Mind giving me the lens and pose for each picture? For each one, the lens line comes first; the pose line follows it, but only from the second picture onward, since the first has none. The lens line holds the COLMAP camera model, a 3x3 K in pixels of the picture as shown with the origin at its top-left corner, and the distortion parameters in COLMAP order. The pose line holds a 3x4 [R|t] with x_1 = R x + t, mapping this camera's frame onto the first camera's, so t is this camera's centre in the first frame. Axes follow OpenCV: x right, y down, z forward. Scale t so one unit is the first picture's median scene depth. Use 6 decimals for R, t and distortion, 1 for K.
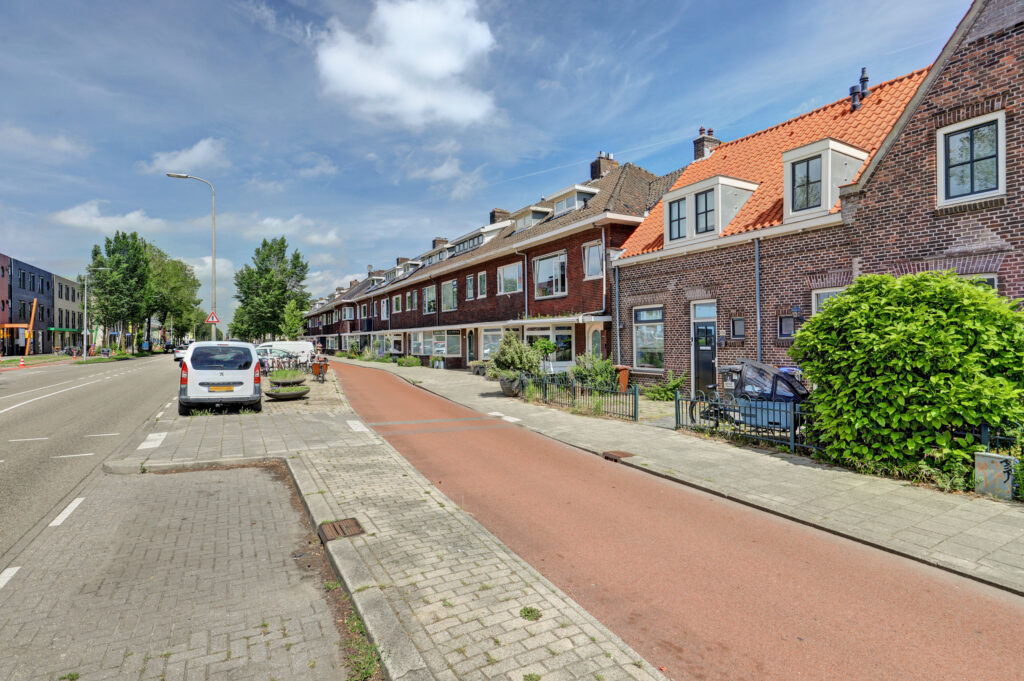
lens RADIAL K [[504.9, 0, 511.6], [0, 504.9, 345.4], [0, 0, 1]] dist [-0.002349, -0.000207]
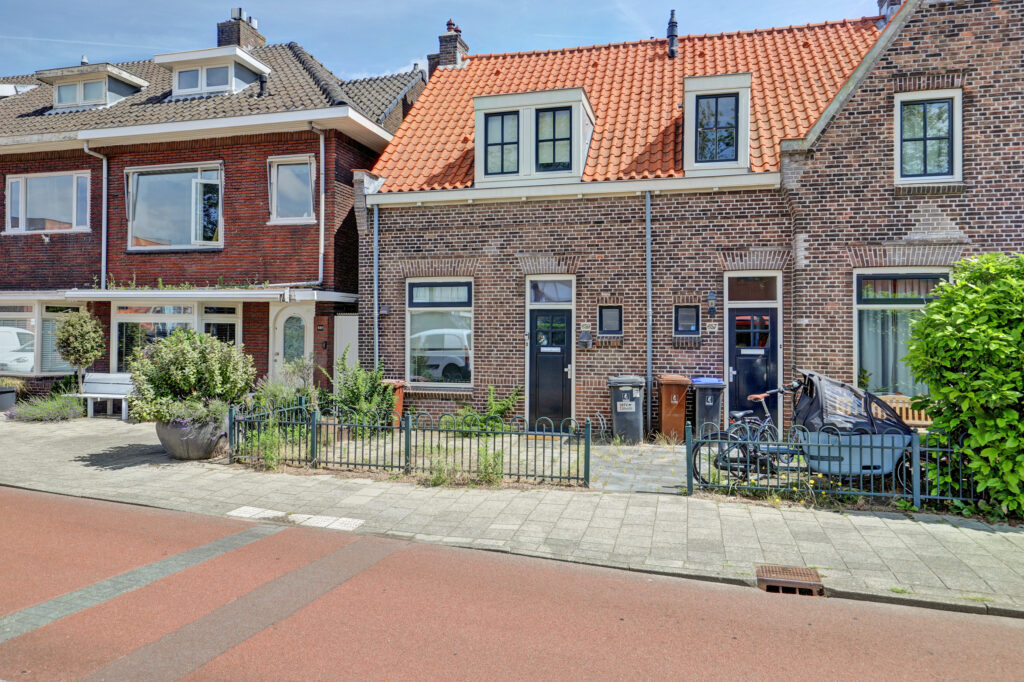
lens RADIAL K [[659.9, 0, 512.0], [0, 659.9, 331.0], [0, 0, 1]] dist [0.001141, -0.007035]
pose [[0.695794, 0.016414, 0.718054, -0.272260], [-0.004884, 0.999824, -0.018123, -0.003132], [-0.718225, 0.009102, 0.695752, 0.474705]]
